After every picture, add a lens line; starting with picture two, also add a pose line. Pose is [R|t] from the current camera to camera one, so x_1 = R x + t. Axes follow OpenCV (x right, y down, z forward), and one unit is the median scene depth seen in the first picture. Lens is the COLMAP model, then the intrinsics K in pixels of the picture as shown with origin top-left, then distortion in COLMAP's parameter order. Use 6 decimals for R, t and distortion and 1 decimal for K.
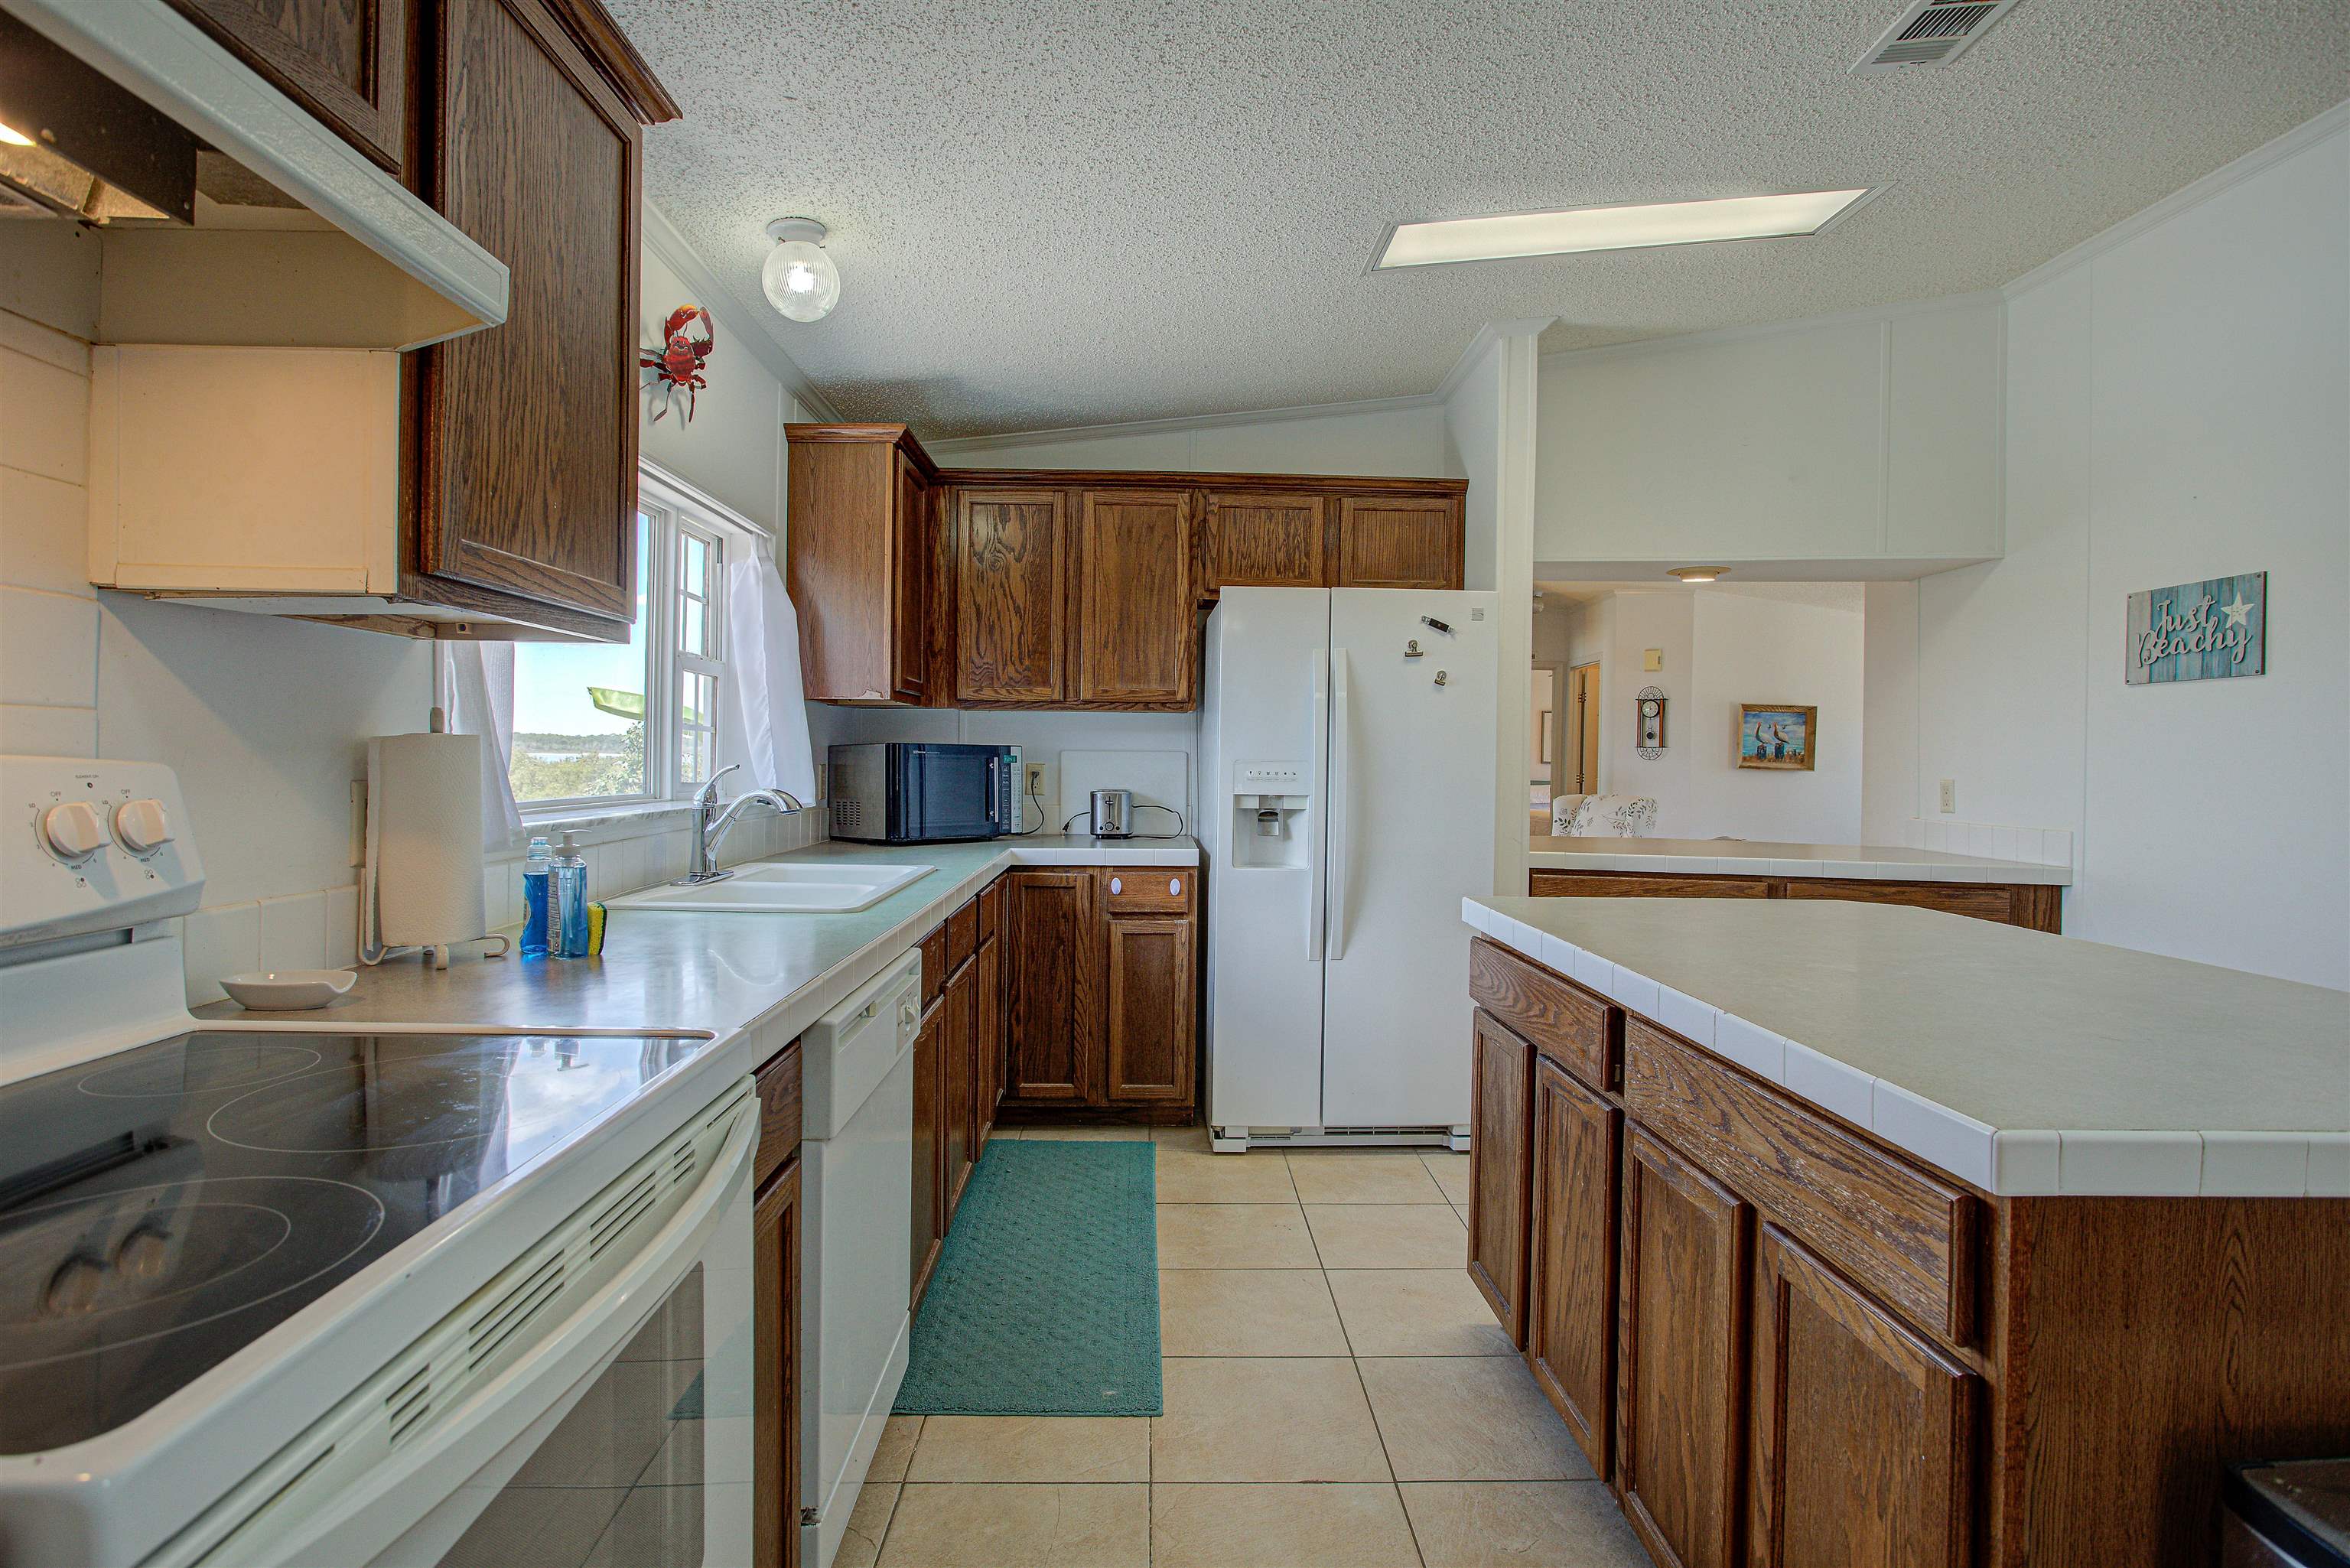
lens RADIAL K [[1182.0, 0, 1173.1], [0, 1182.0, 774.3], [0, 0, 1]] dist [-0.020542, 0.005216]
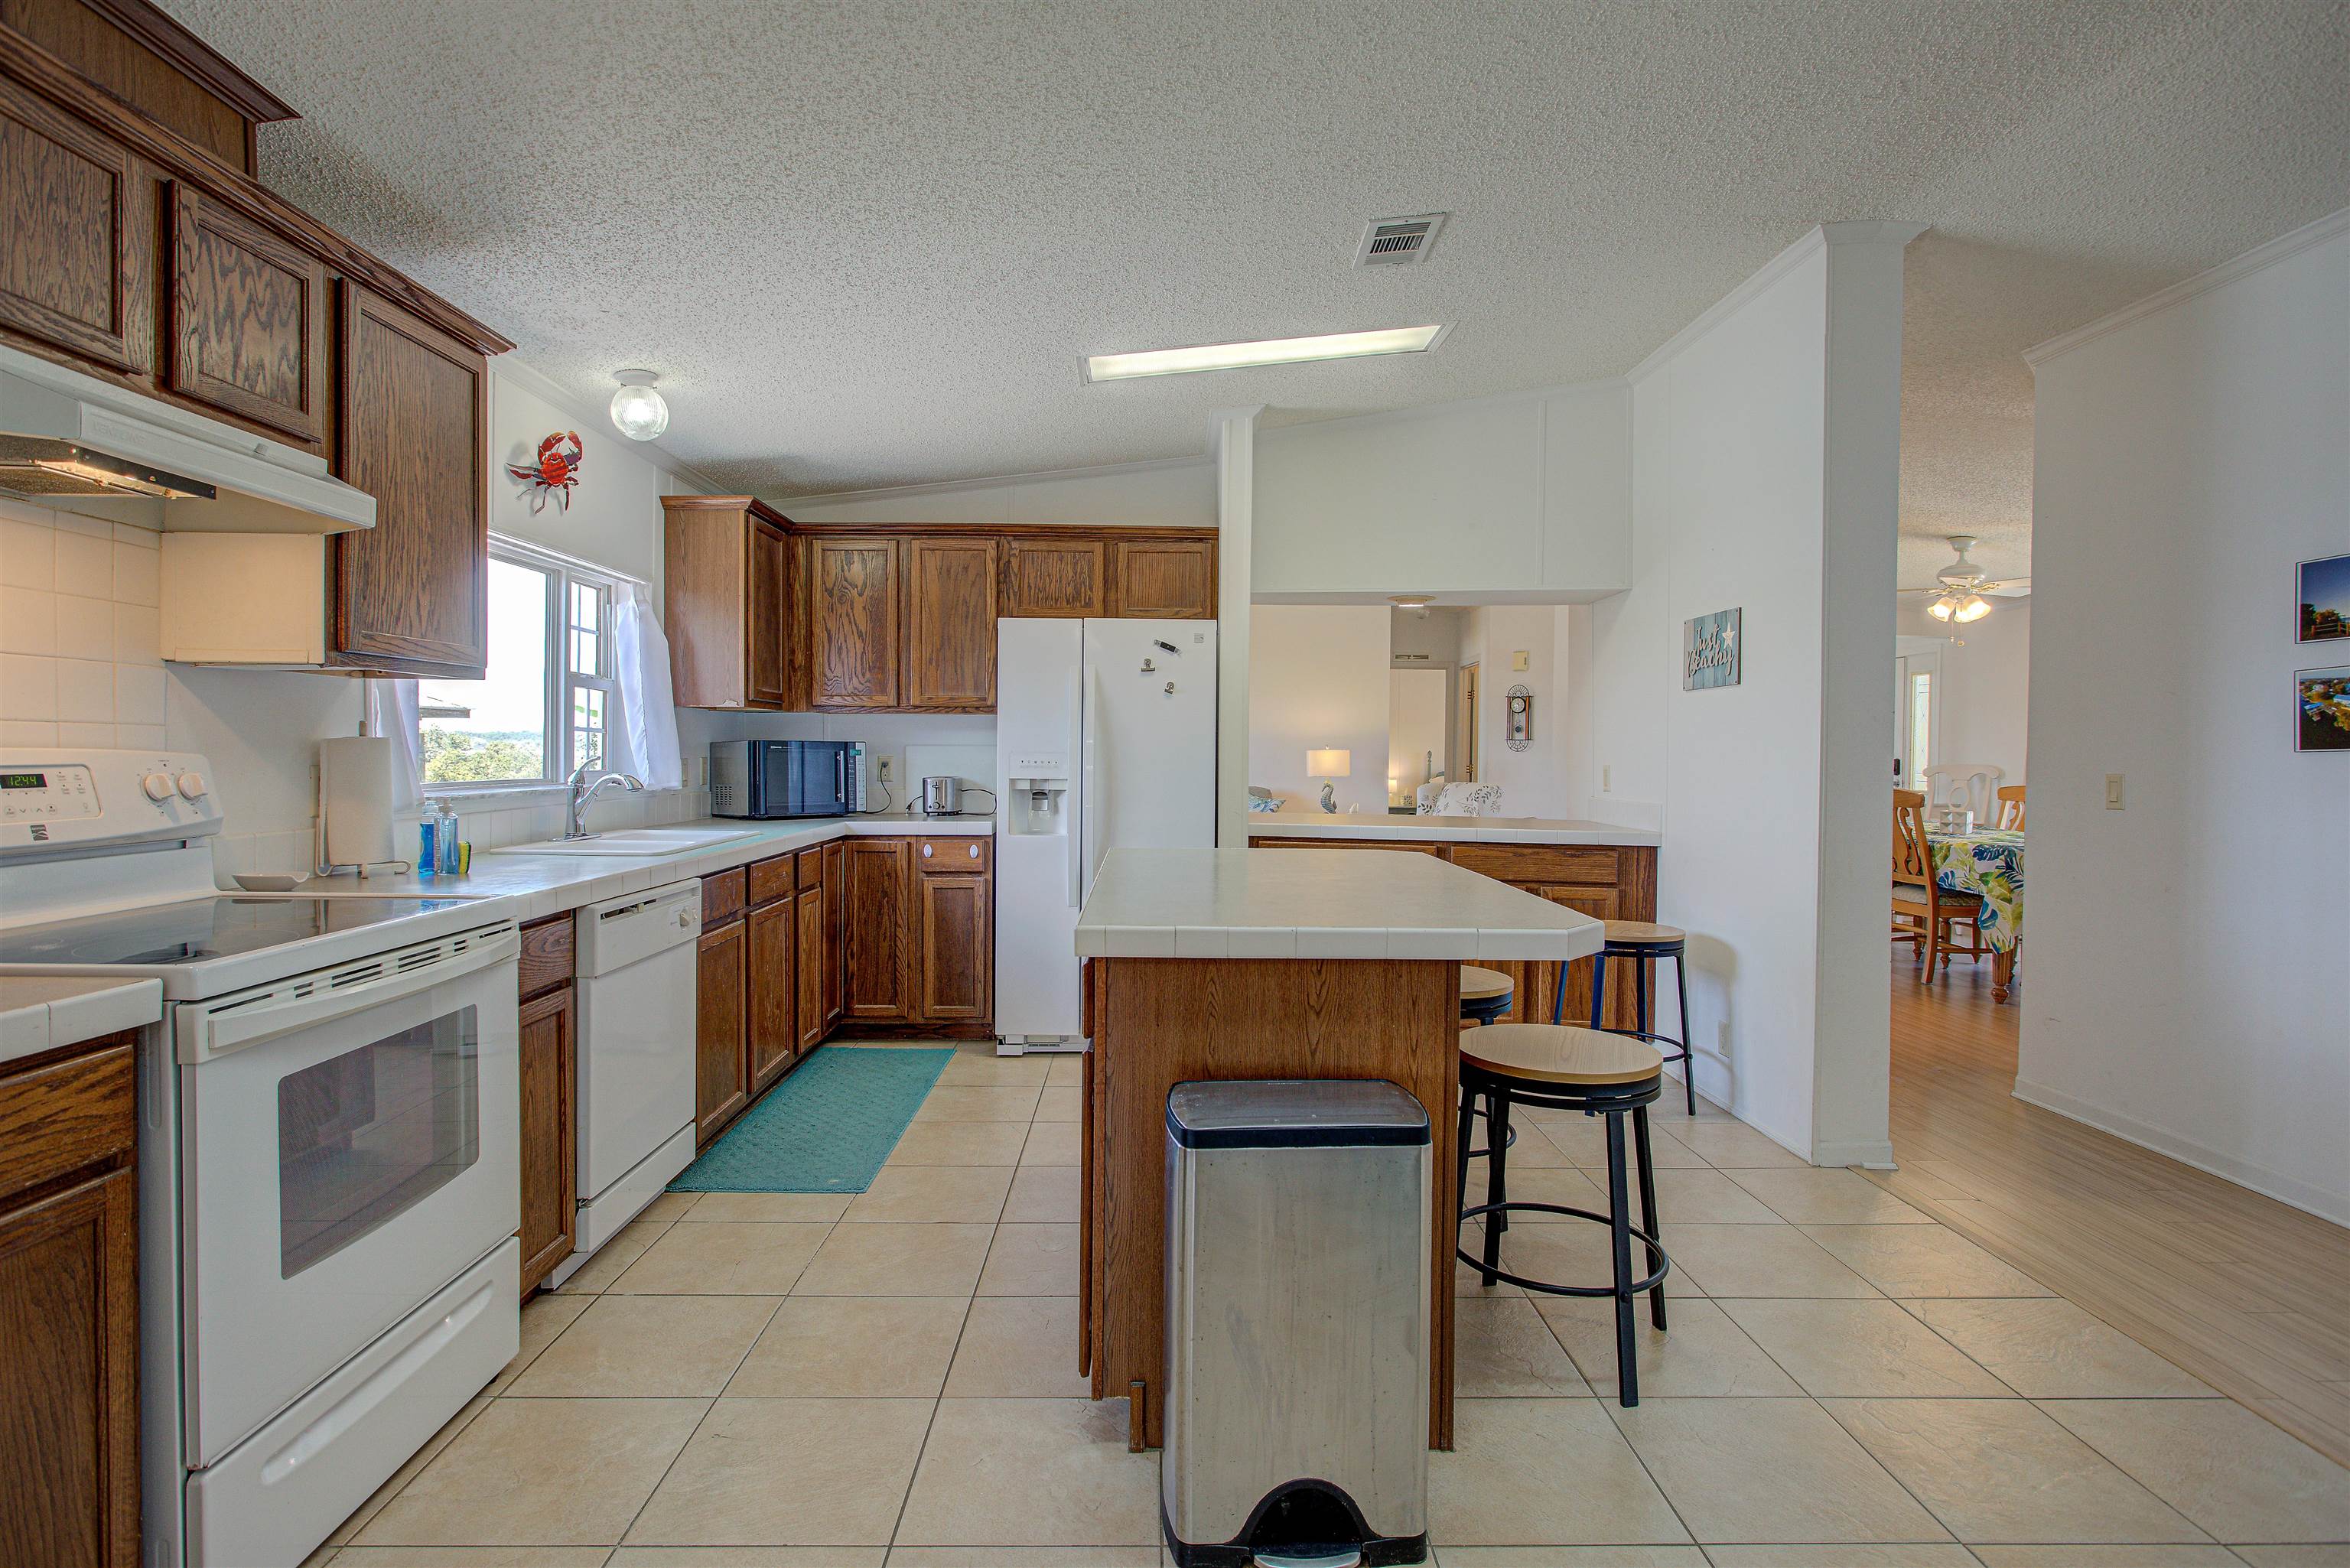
lens RADIAL K [[1182.0, 0, 1178.2], [0, 1182.0, 774.3], [0, 0, 1]] dist [-0.020542, 0.005216]
pose [[0.999980, -0.005165, -0.003778, 0.241183], [0.005182, 0.999976, 0.004497, 0.007610], [0.003755, -0.004516, 0.999983, -0.295121]]
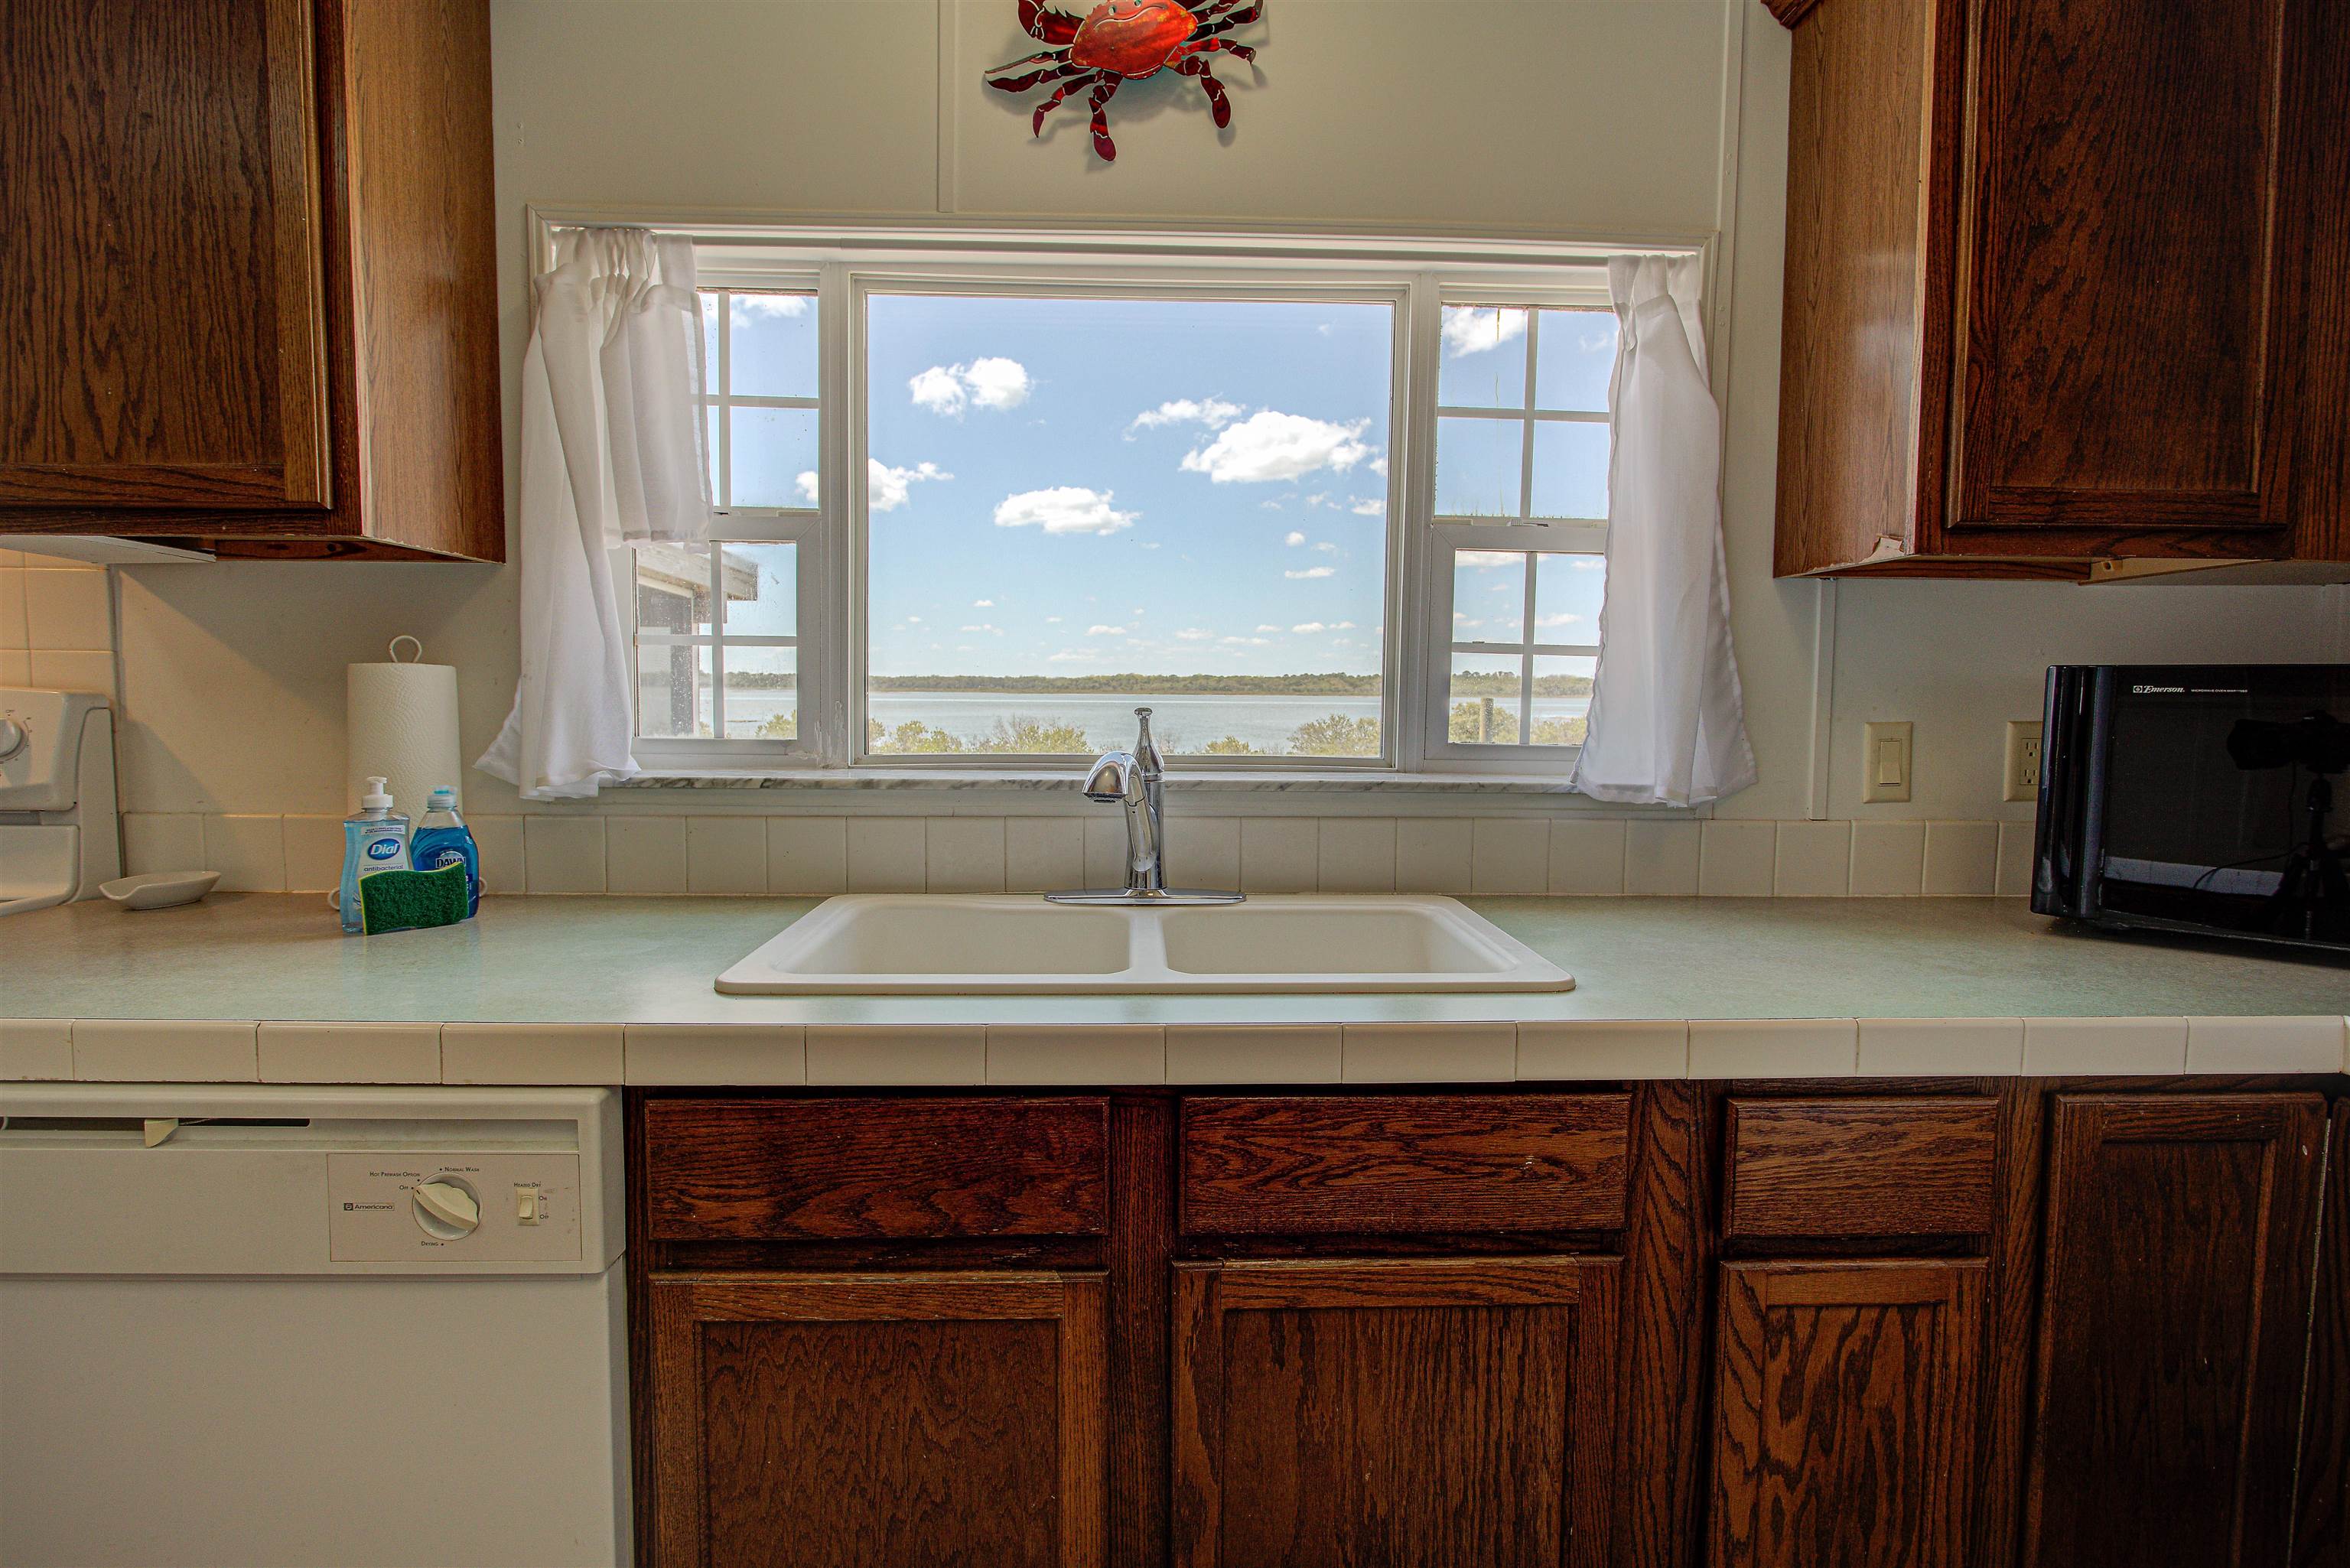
lens RADIAL K [[1182.0, 0, 1156.8], [0, 1182.0, 774.8], [0, 0, 1]] dist [-0.020542, 0.005216]
pose [[0.008274, 0.057526, -0.998310, 0.146753], [-0.023590, 0.998077, 0.057317, -0.006538], [0.999687, 0.023076, 0.009616, 0.740731]]
